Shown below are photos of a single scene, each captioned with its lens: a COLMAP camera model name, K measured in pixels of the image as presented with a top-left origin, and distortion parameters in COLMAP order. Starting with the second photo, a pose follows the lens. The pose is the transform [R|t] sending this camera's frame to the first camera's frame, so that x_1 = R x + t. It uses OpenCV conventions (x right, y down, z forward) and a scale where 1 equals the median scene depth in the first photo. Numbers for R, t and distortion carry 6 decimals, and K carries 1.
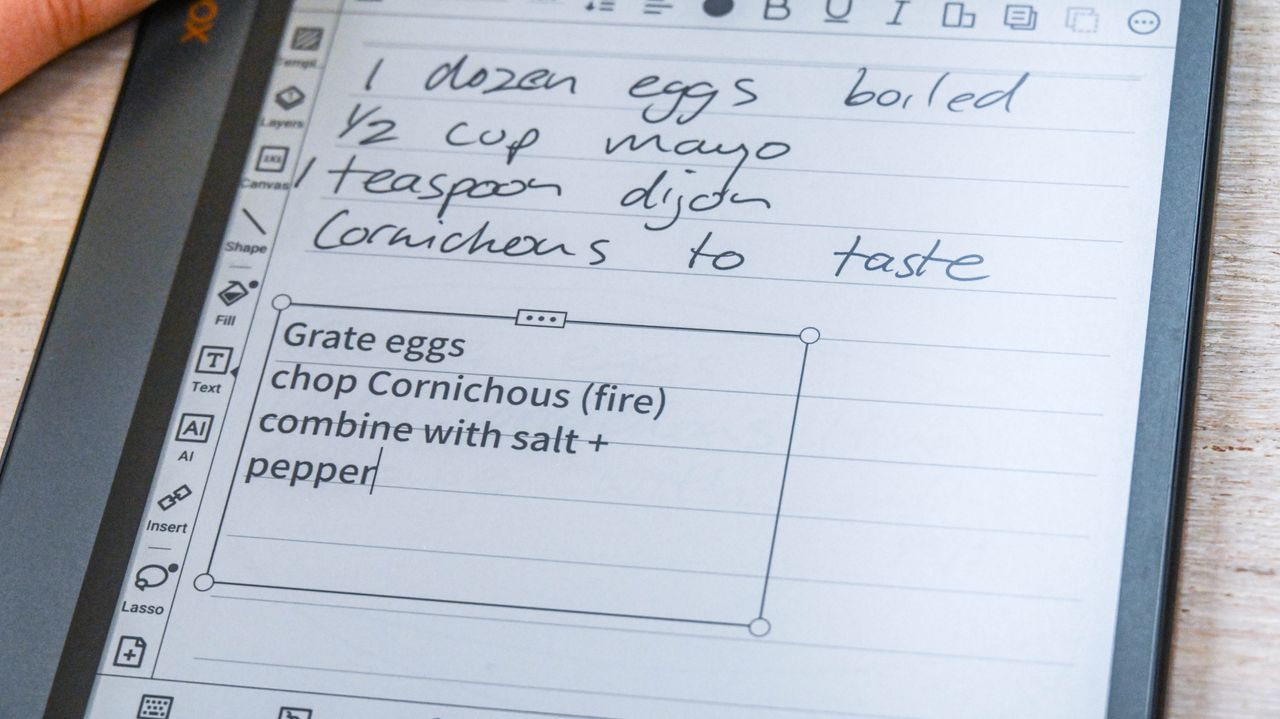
lens RADIAL K [[3363.6, 0, 599.8], [0, 3363.6, 410.7], [0, 0, 1]] dist [-0.028327, 0.000000]
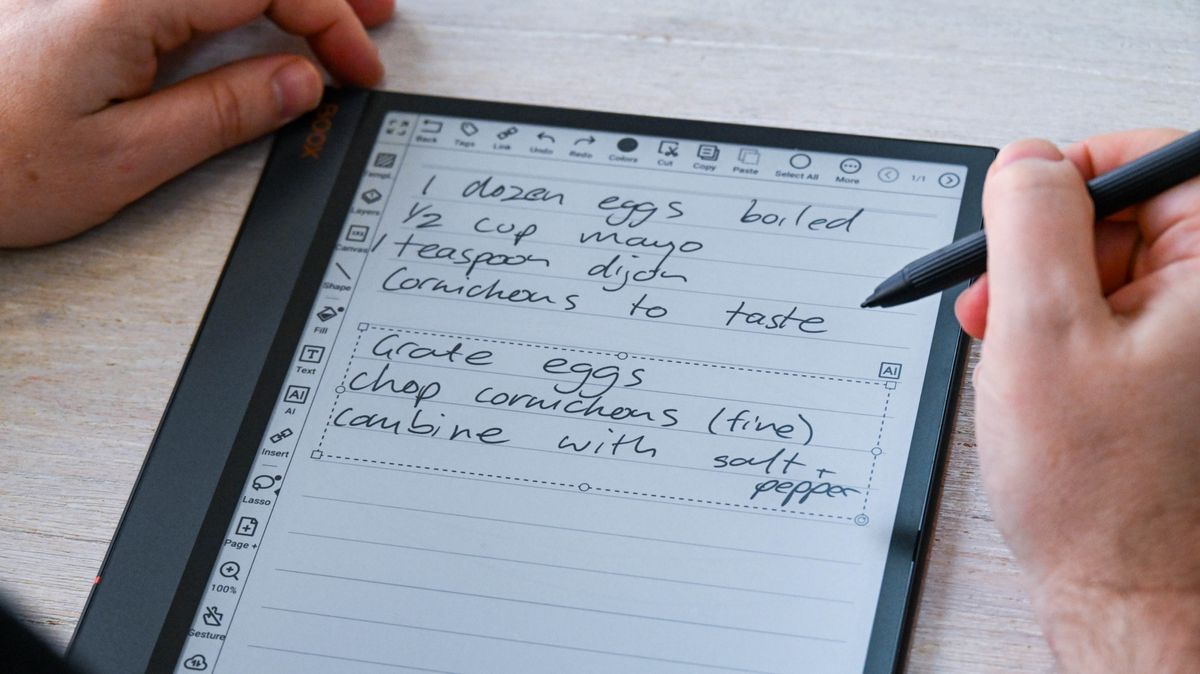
lens RADIAL K [[3153.4, 0, 599.9], [0, 3153.4, 339.2], [0, 0, 1]] dist [-0.028327, 0.000000]
pose [[0.997599, 0.068715, 0.008600, 0.001407], [-0.066994, 0.989060, -0.131420, 0.152134], [-0.017536, 0.130529, 0.991289, -0.395542]]
